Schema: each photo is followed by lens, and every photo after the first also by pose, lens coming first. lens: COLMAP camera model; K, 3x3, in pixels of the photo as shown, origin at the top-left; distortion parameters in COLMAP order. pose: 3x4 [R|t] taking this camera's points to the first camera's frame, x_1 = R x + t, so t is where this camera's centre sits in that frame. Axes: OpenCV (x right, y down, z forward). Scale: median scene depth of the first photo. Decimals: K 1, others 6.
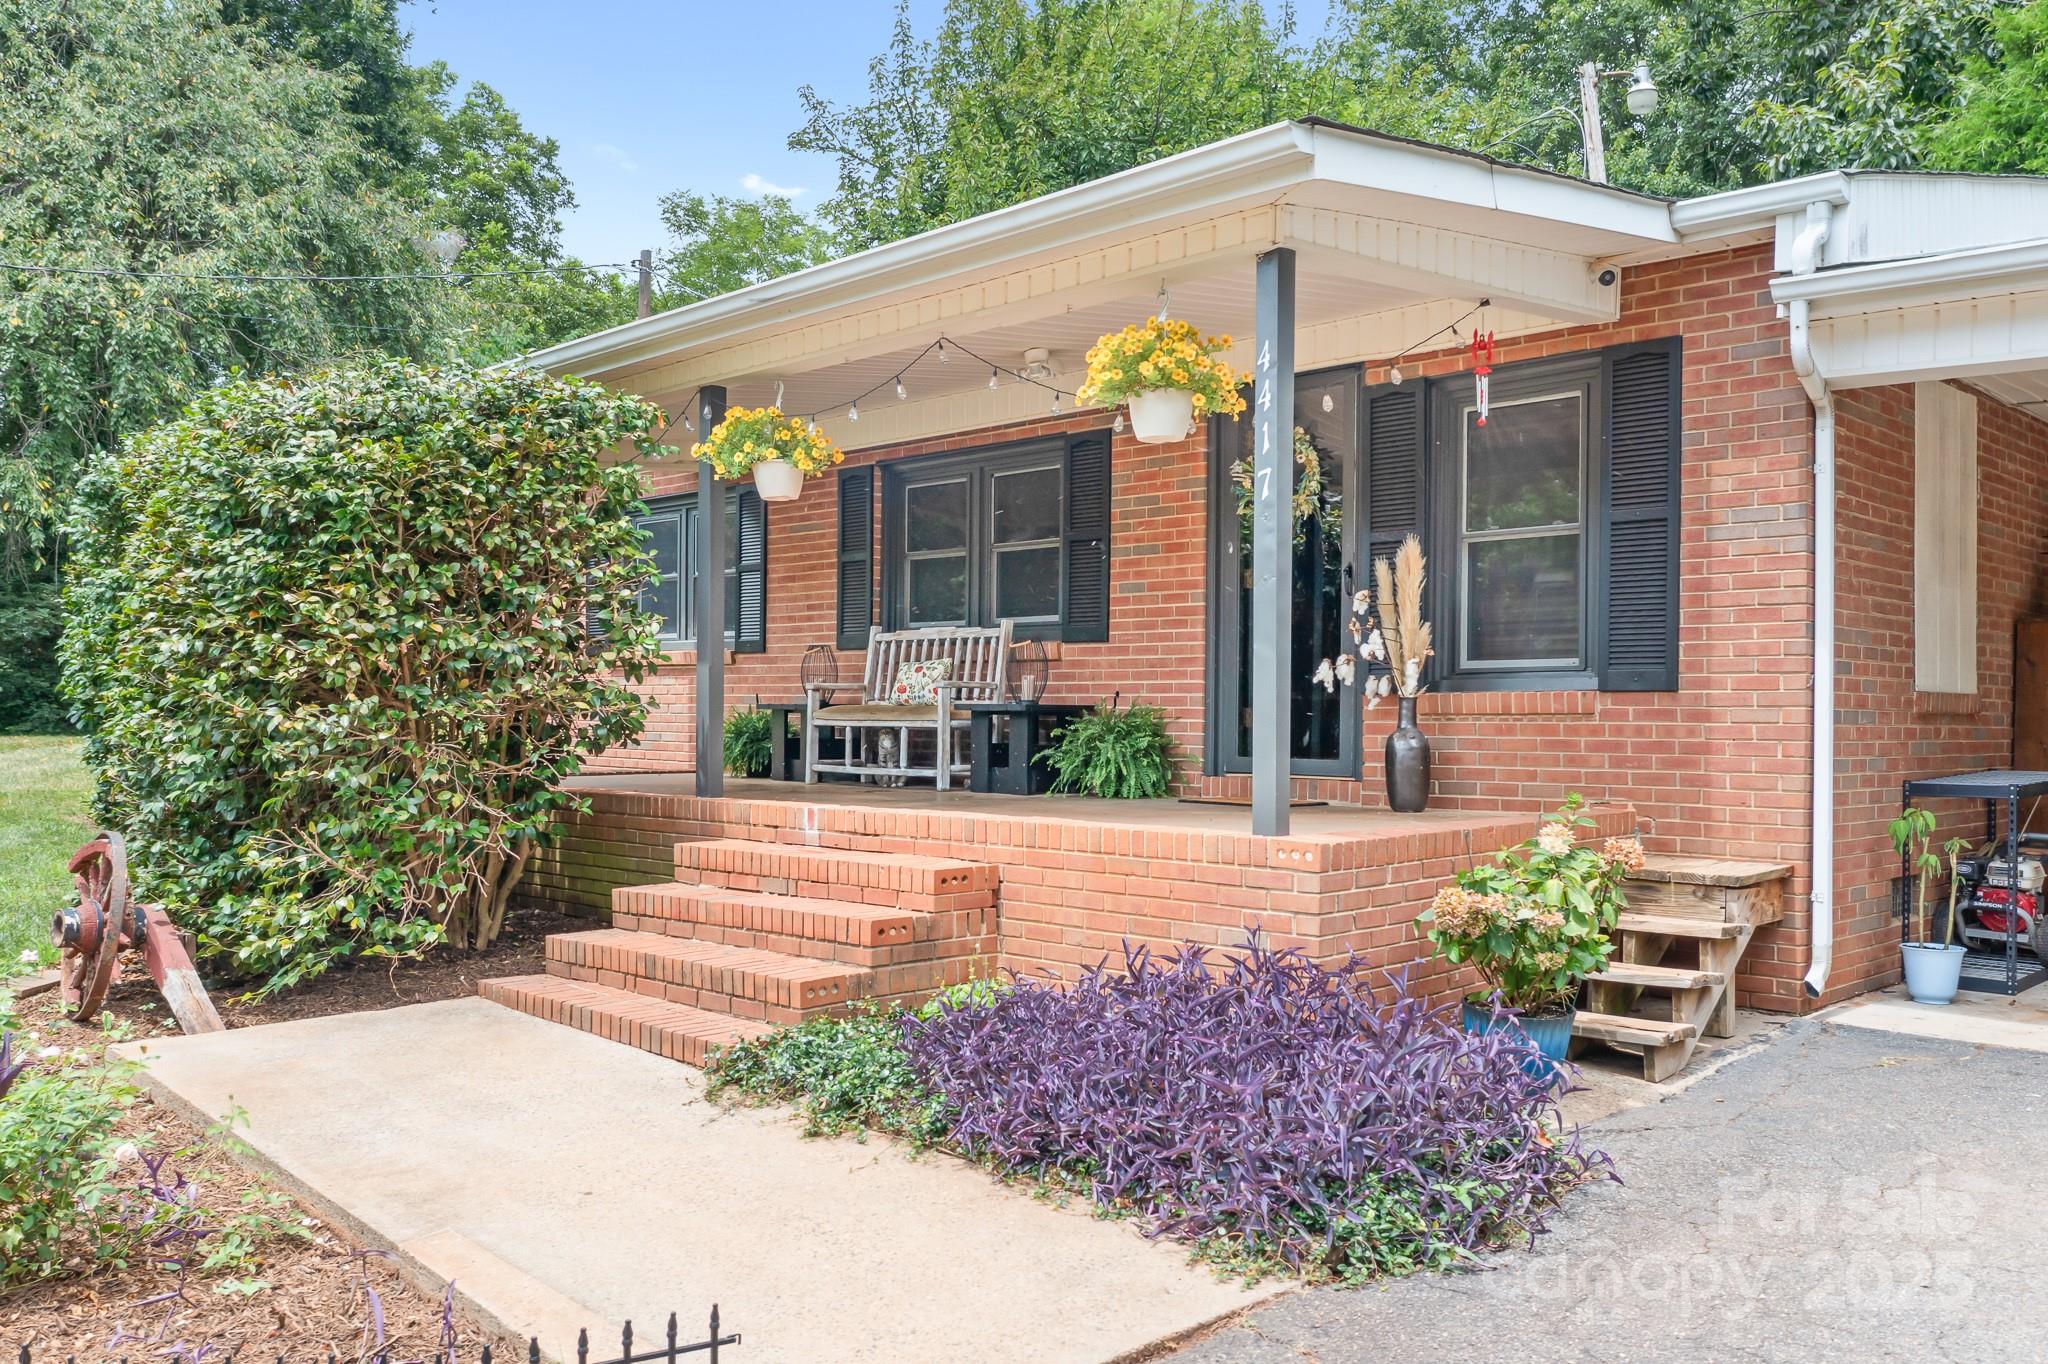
lens RADIAL K [[1636.6, 0, 1029.3], [0, 1636.6, 739.9], [0, 0, 1]] dist [-0.022178, -0.003306]
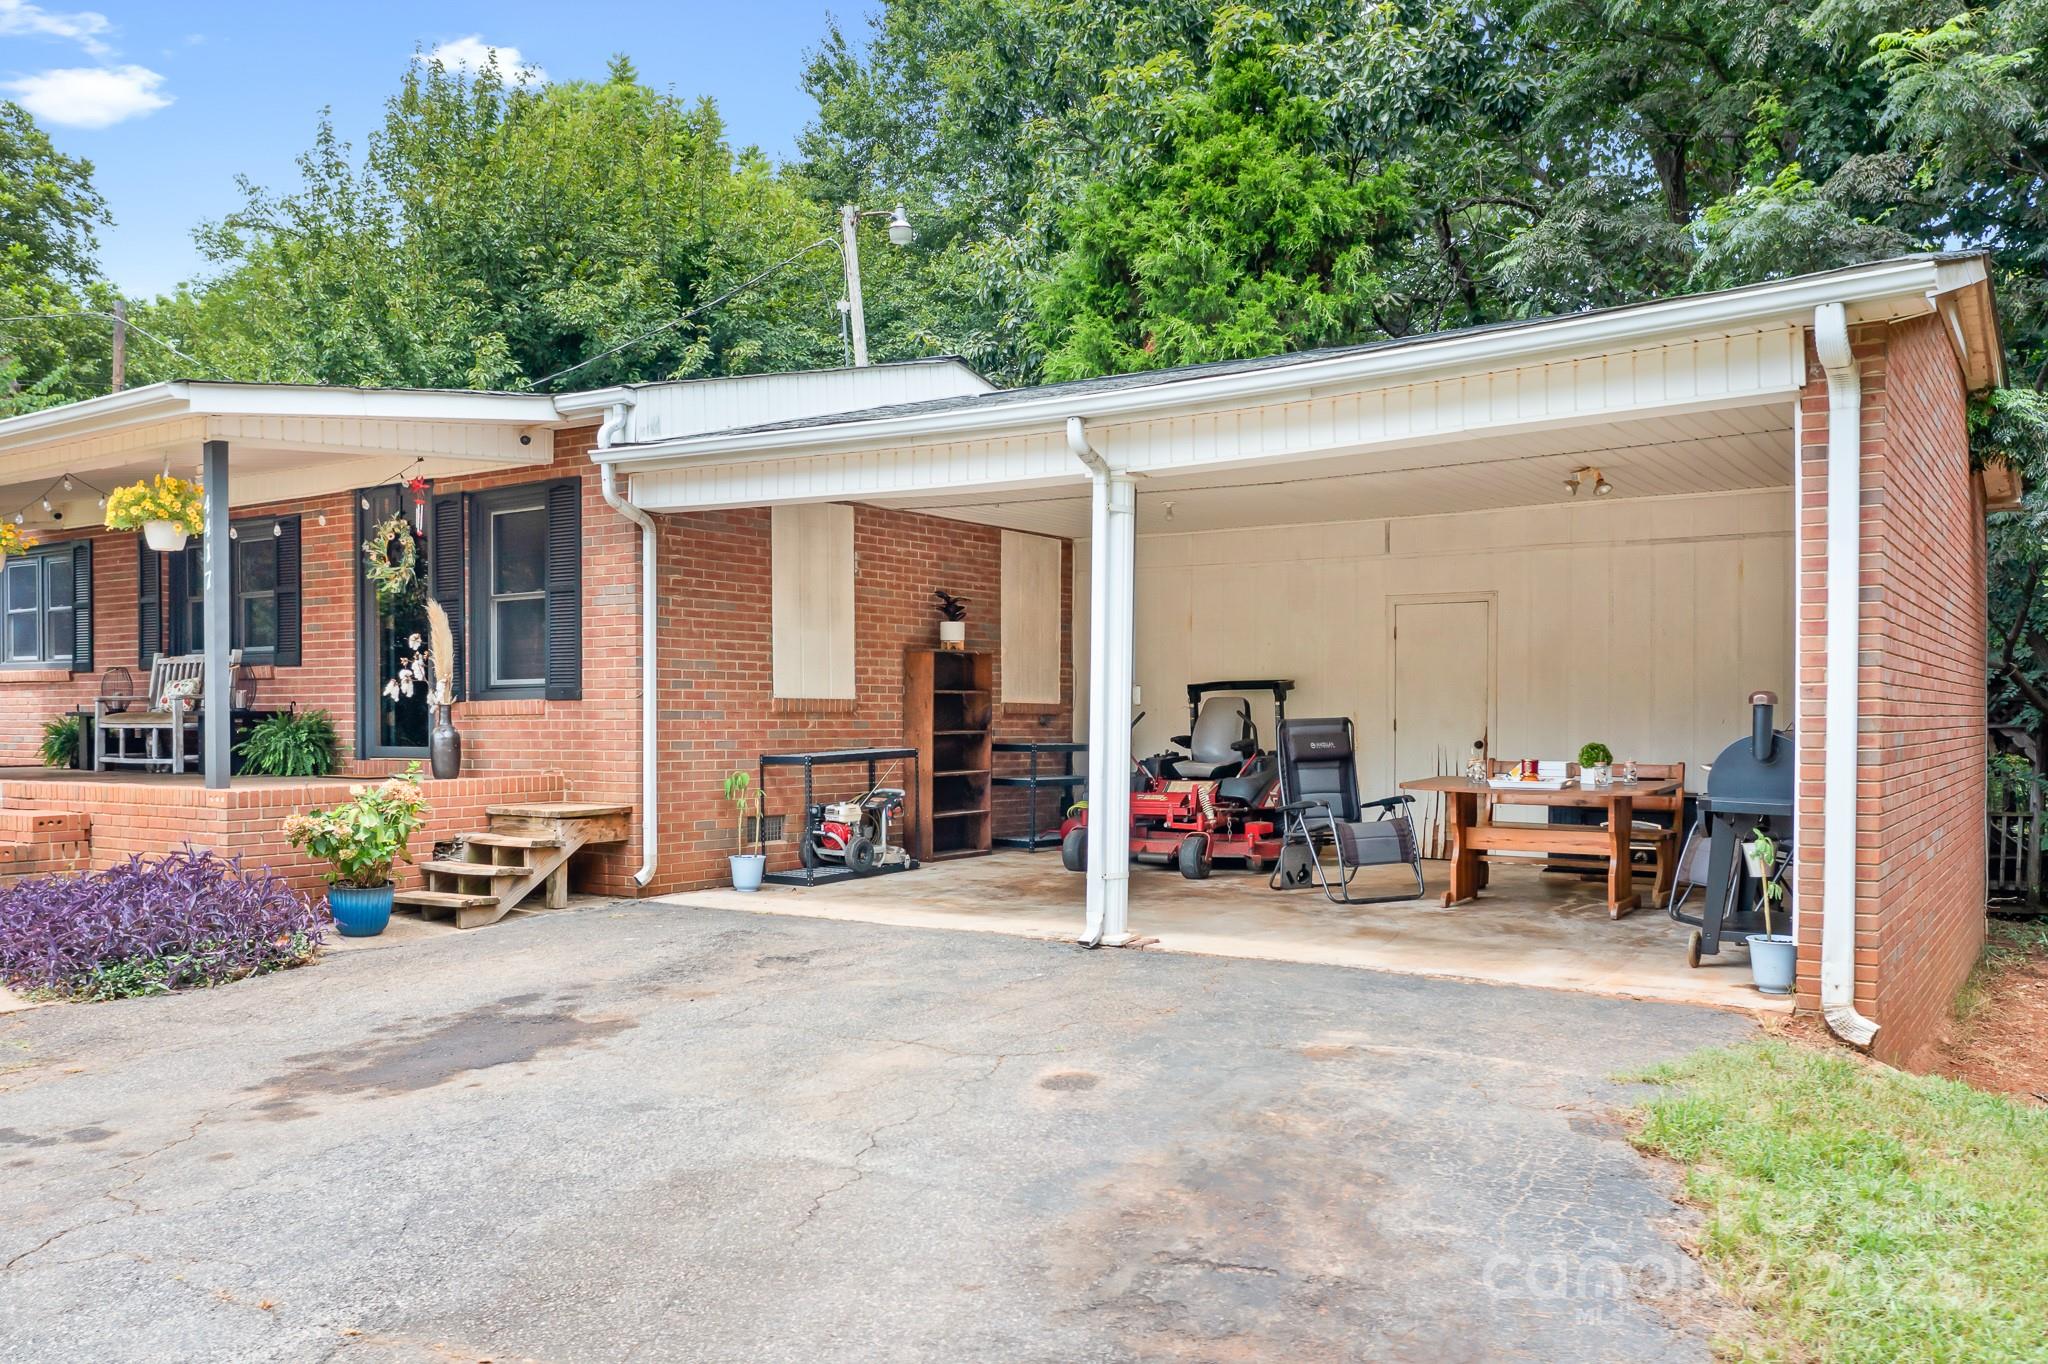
lens RADIAL K [[1636.6, 0, 1029.3], [0, 1636.6, 739.9], [0, 0, 1]] dist [-0.022178, -0.003306]
pose [[0.981350, -0.011977, 0.191857, 0.461859], [0.012237, 0.999925, -0.000171, 0.013312], [-0.191841, 0.002516, 0.981423, -0.575373]]
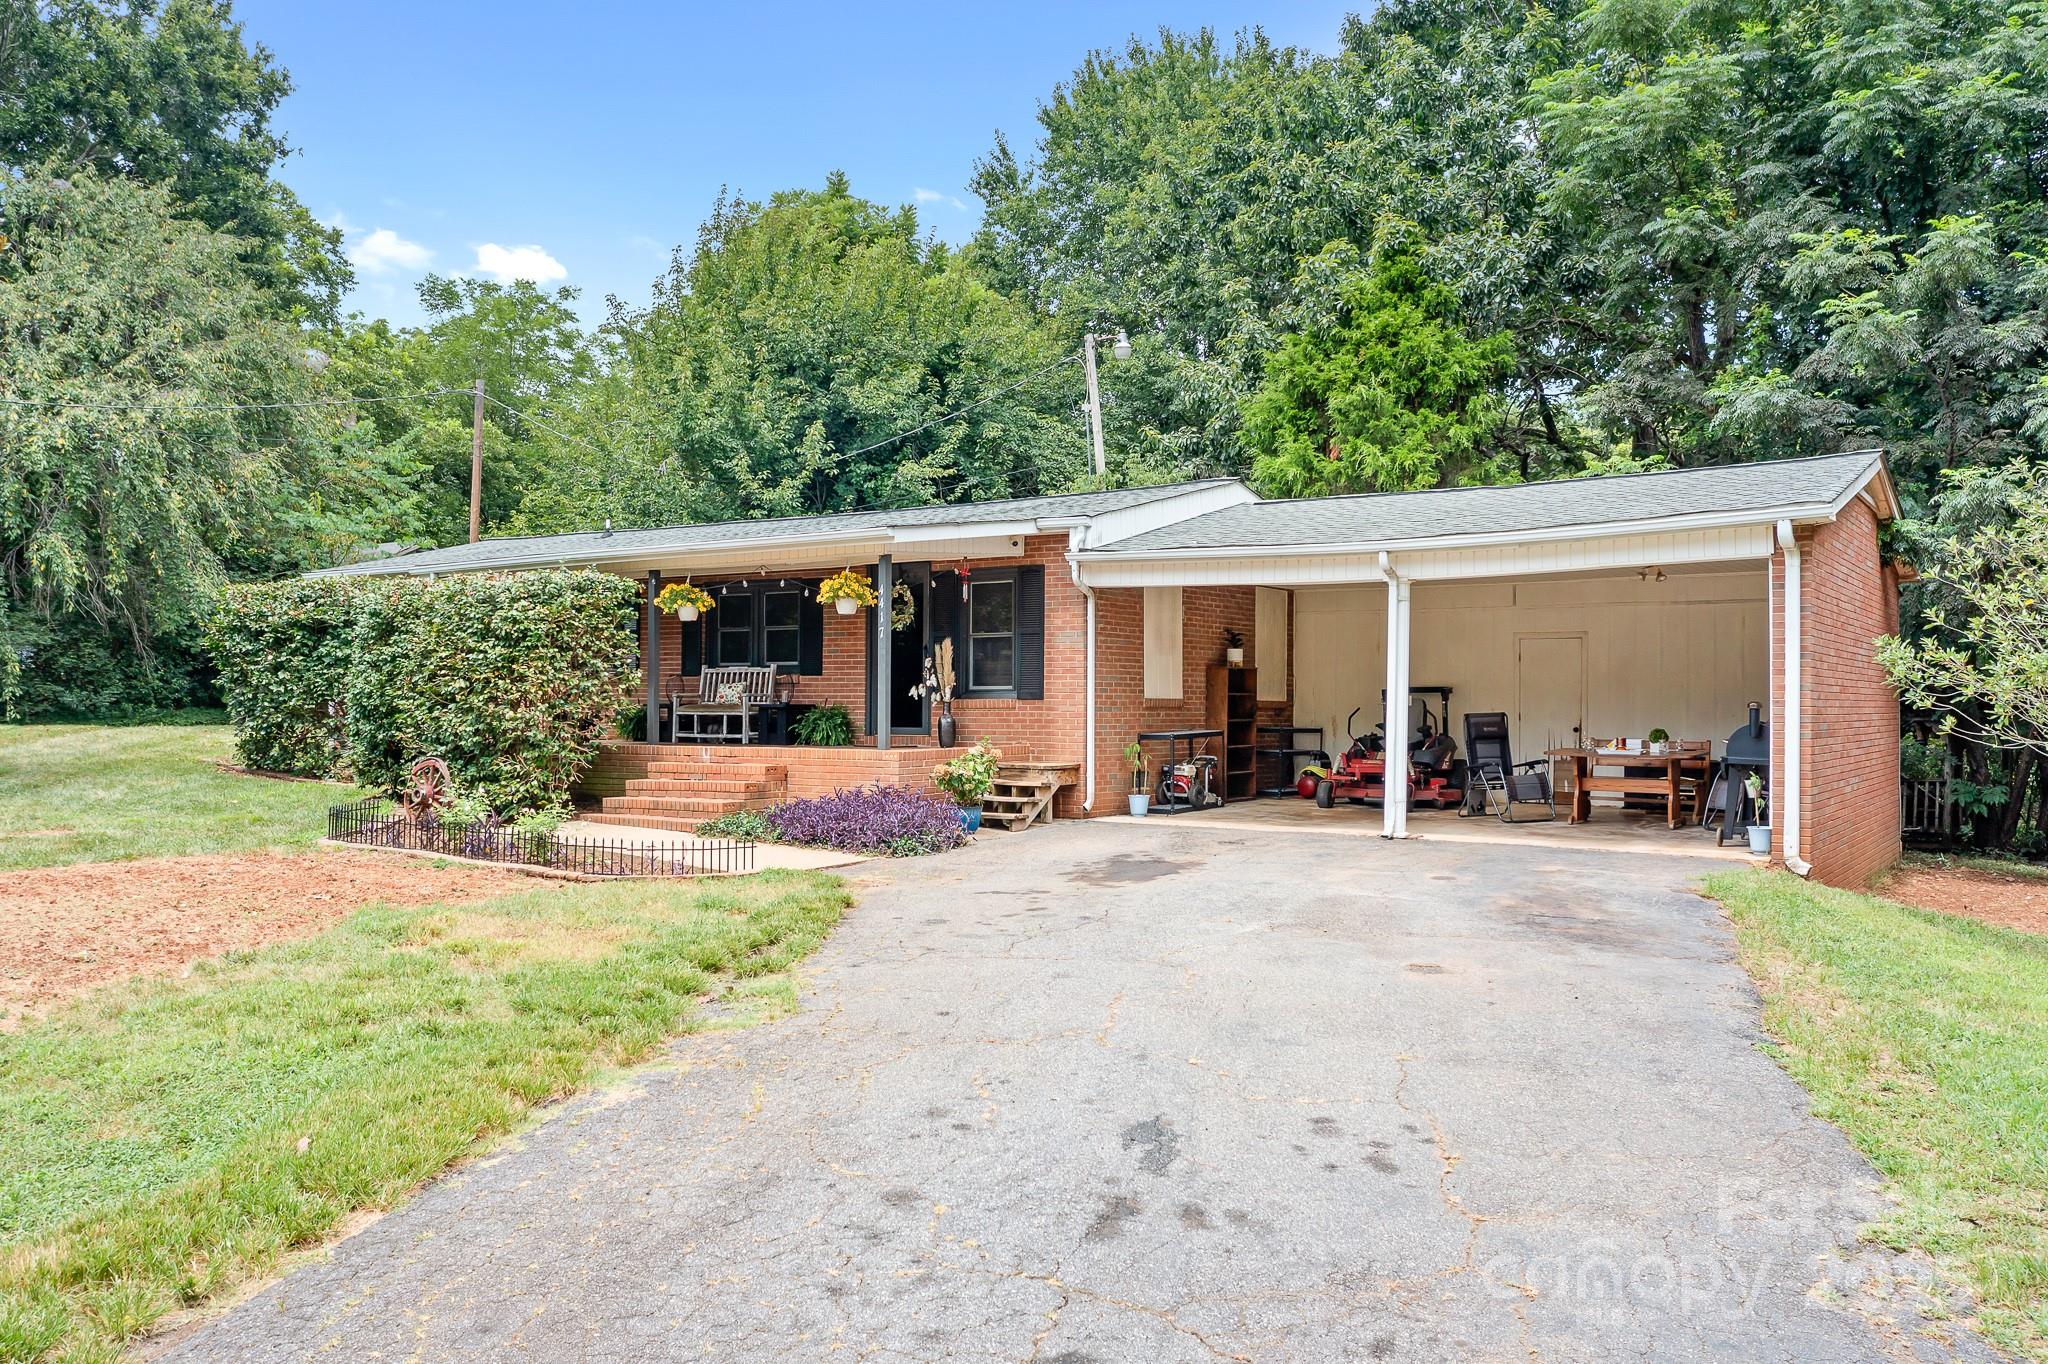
lens RADIAL K [[1646.2, 0, 1024.0], [0, 1646.2, 682.0], [0, 0, 1]] dist [-0.021636, -0.006439]
pose [[0.982177, -0.001639, 0.187953, -0.117605], [0.006955, 0.999594, -0.027626, 0.013479], [-0.187831, 0.028441, 0.981789, -1.422705]]
